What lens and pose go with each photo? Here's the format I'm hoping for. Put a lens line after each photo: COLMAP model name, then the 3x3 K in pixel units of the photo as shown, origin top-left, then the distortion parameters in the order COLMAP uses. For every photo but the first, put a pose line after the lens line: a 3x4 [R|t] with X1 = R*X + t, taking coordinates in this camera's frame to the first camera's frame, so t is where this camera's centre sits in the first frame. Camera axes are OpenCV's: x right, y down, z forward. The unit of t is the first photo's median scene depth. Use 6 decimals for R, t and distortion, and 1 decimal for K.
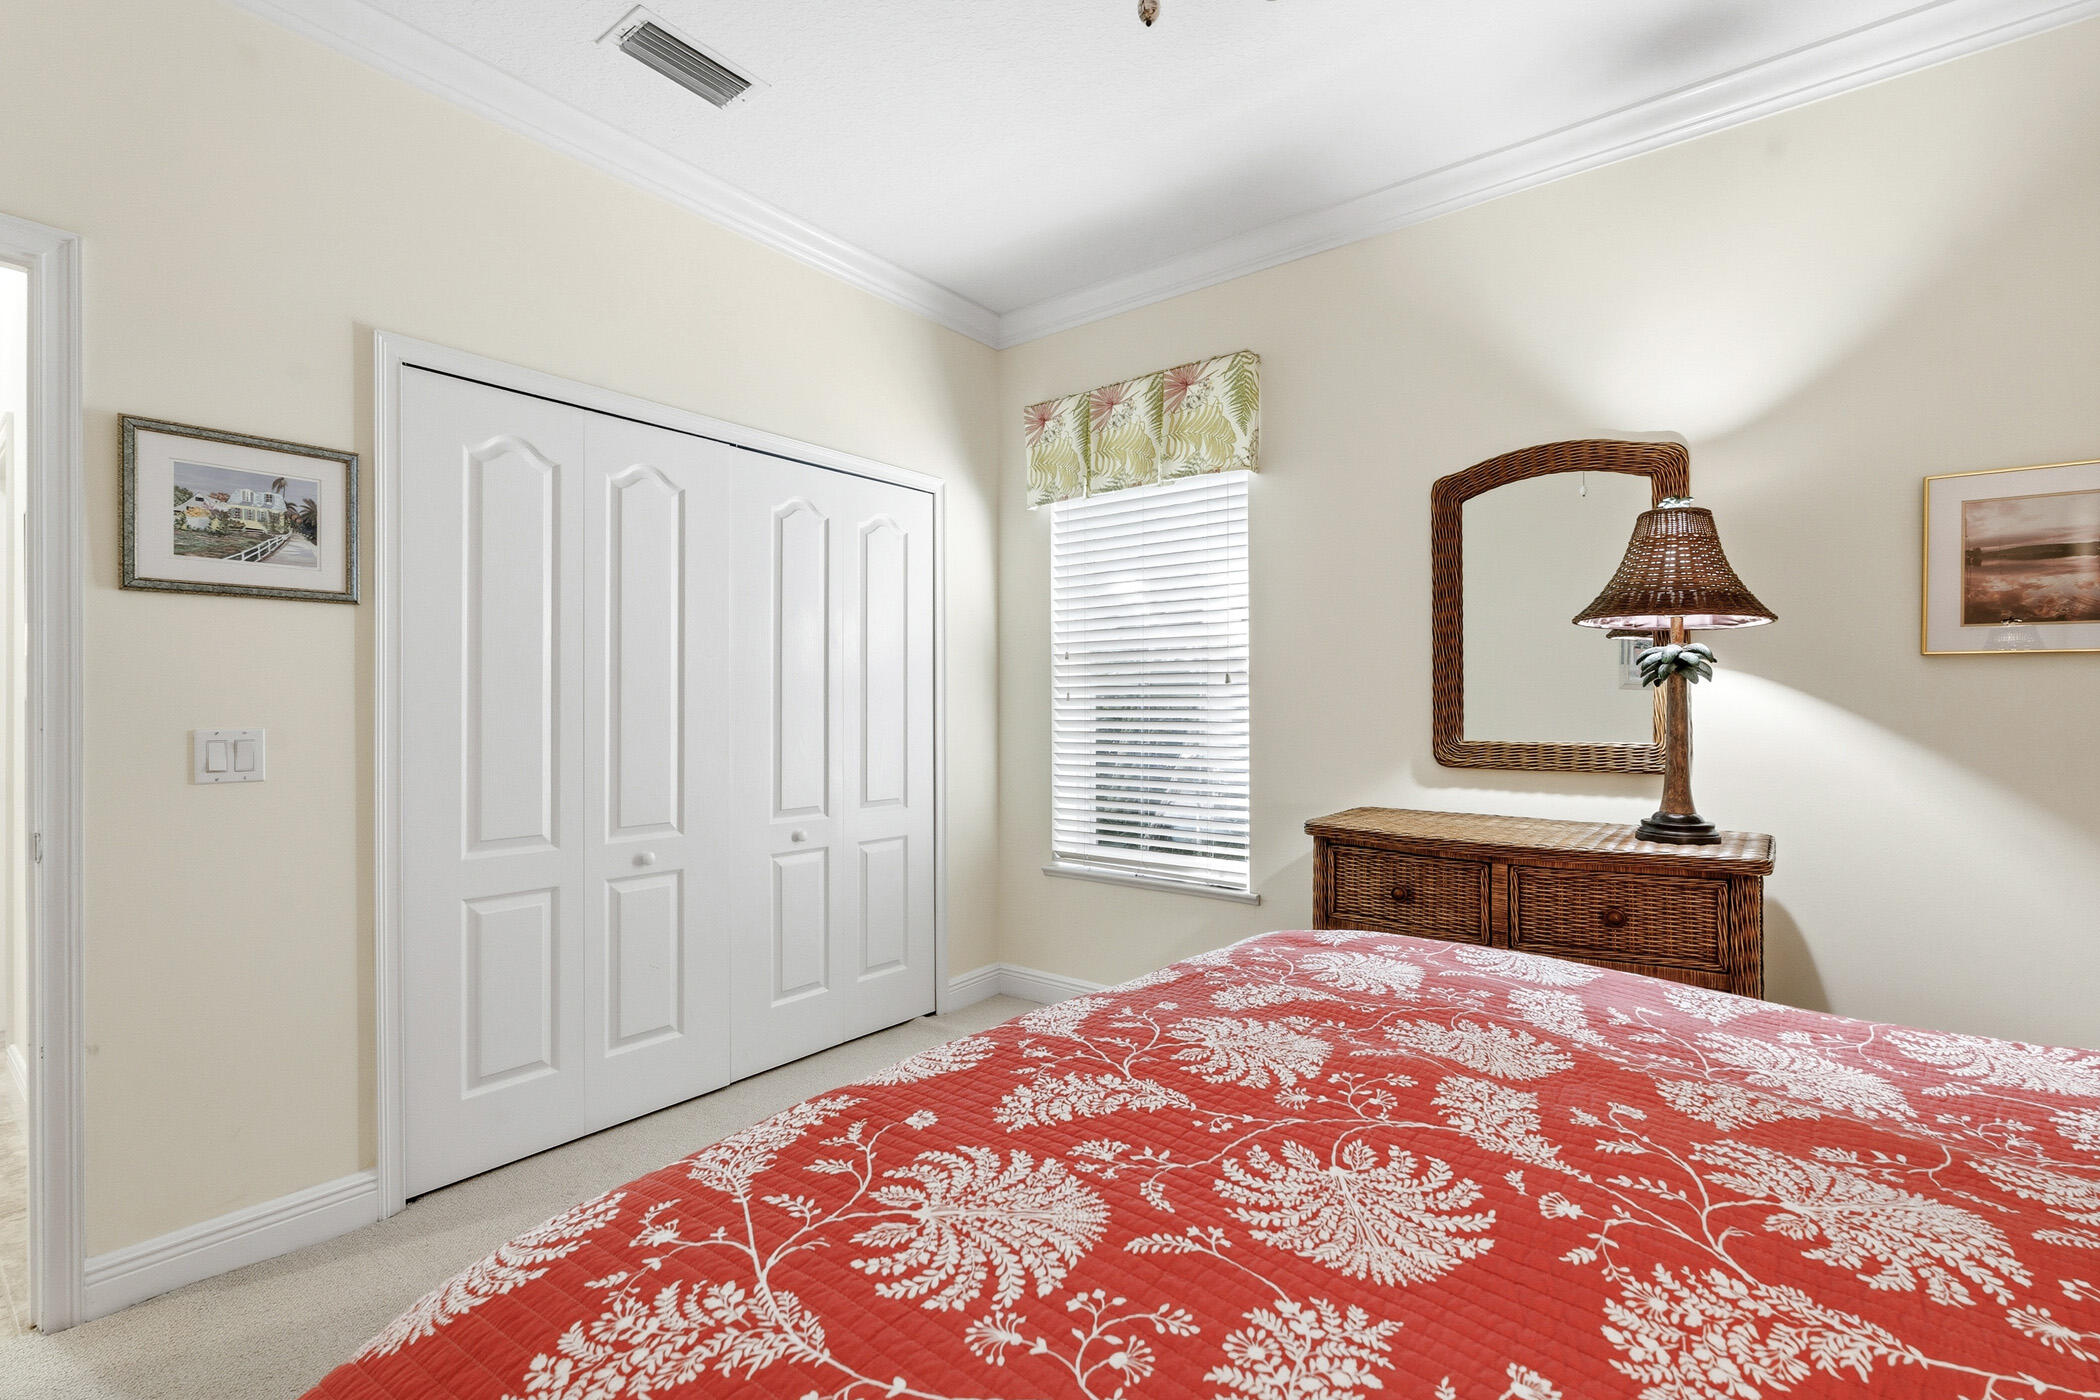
lens RADIAL K [[956.5, 0, 1067.2], [0, 956.5, 700.1], [0, 0, 1]] dist [0.000375, -0.000179]
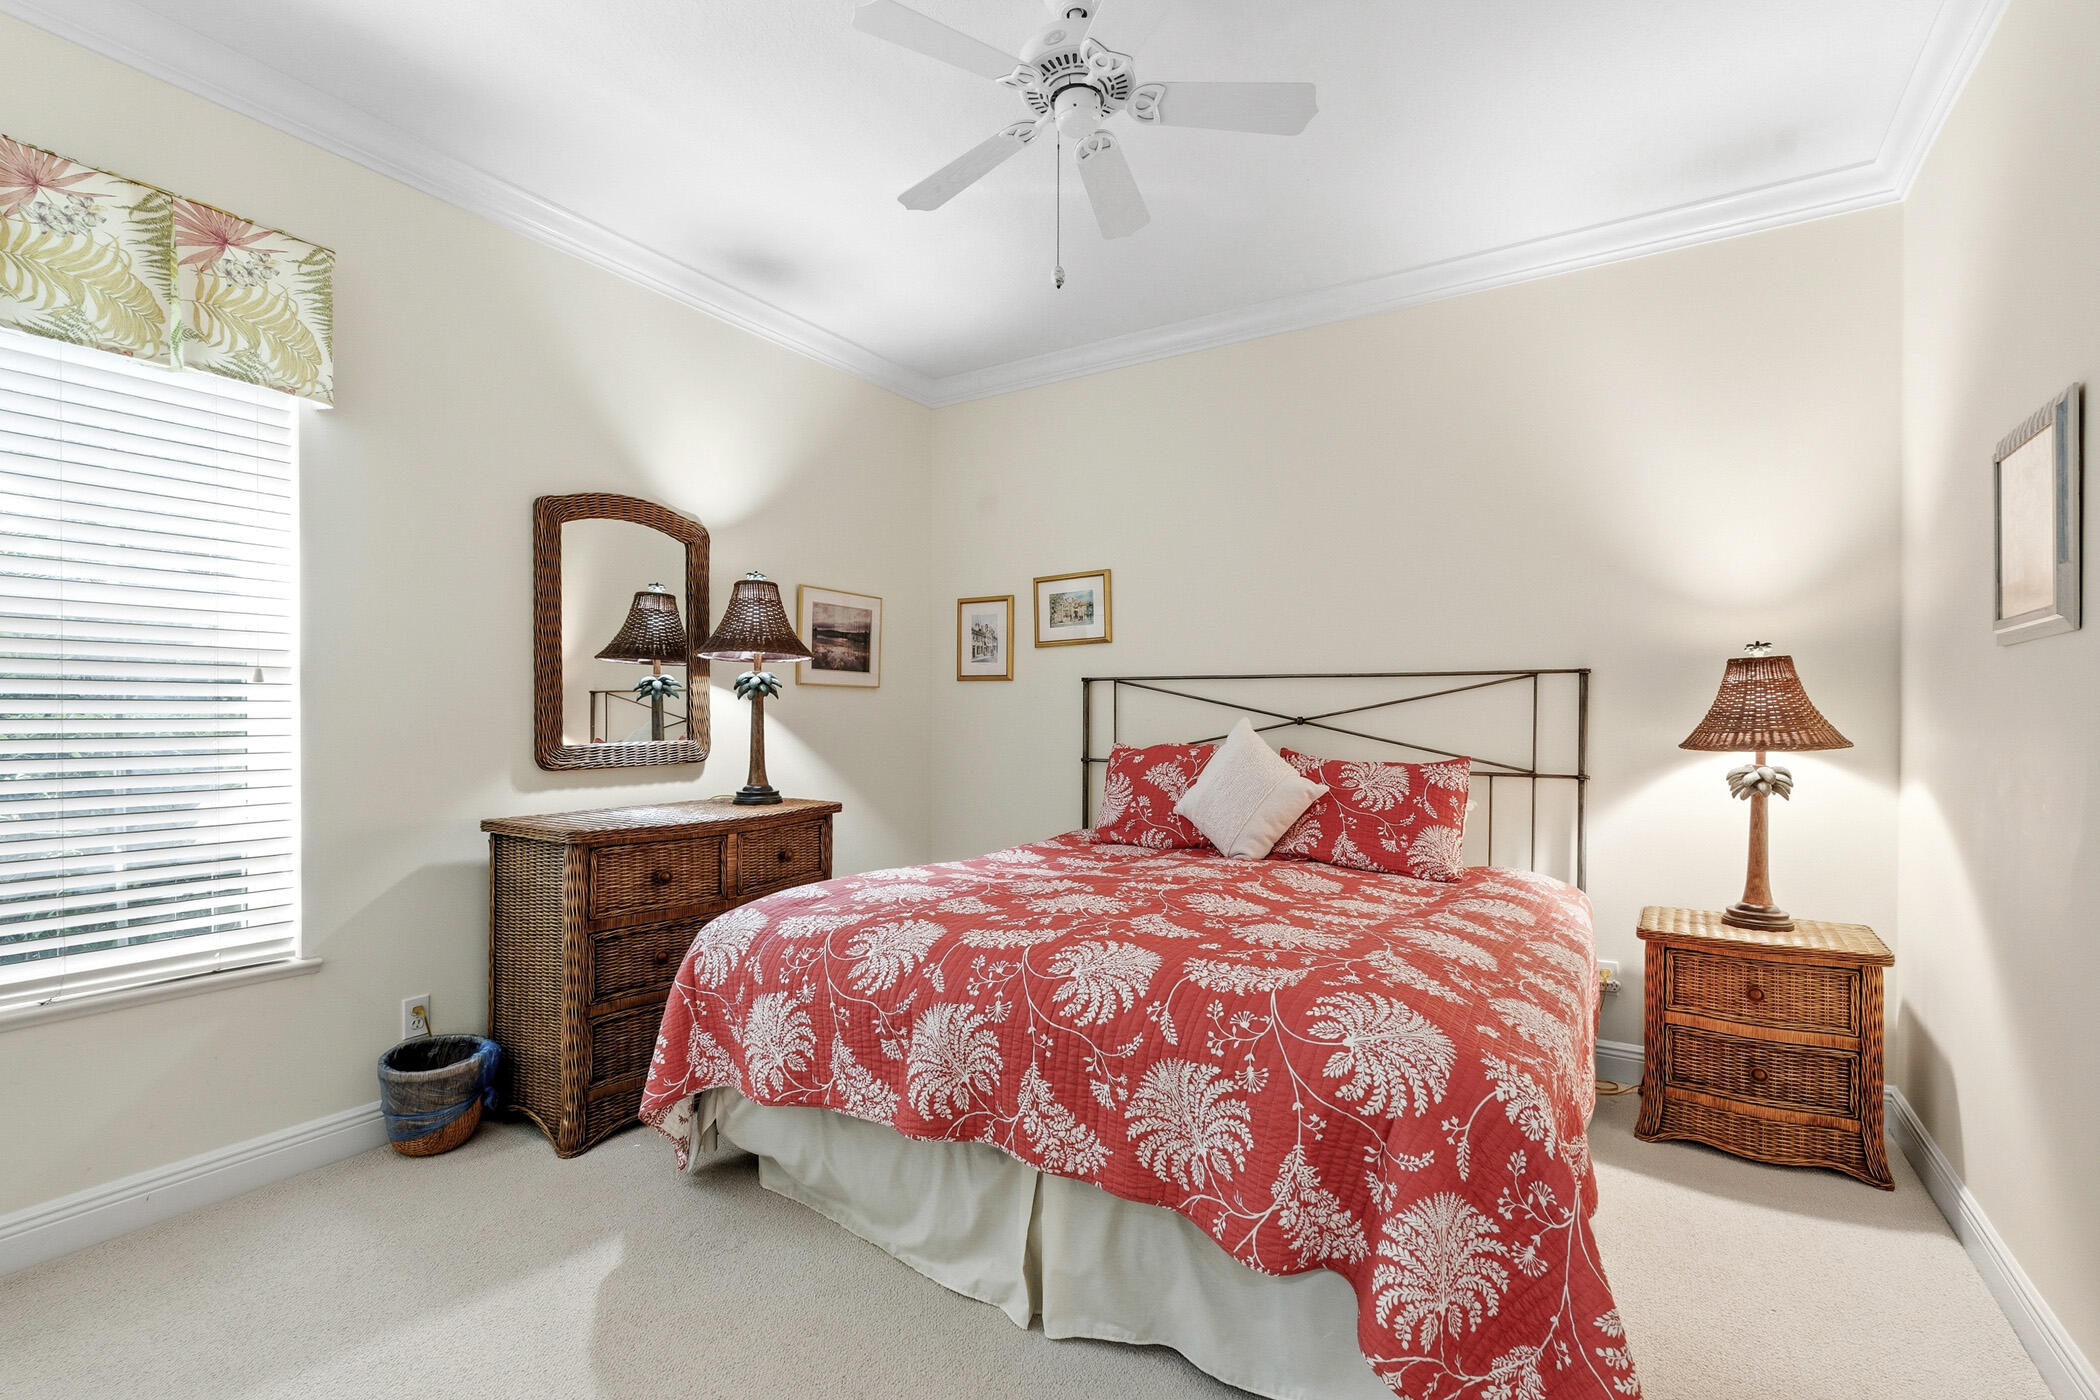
lens RADIAL K [[956.5, 0, 1064.8], [0, 956.5, 710.9], [0, 0, 1]] dist [0.000375, -0.000179]
pose [[-0.114248, 0.005312, 0.993438, -0.740439], [-0.004992, 0.999970, -0.005921, 0.006581], [-0.993440, -0.005636, -0.114218, 0.578496]]
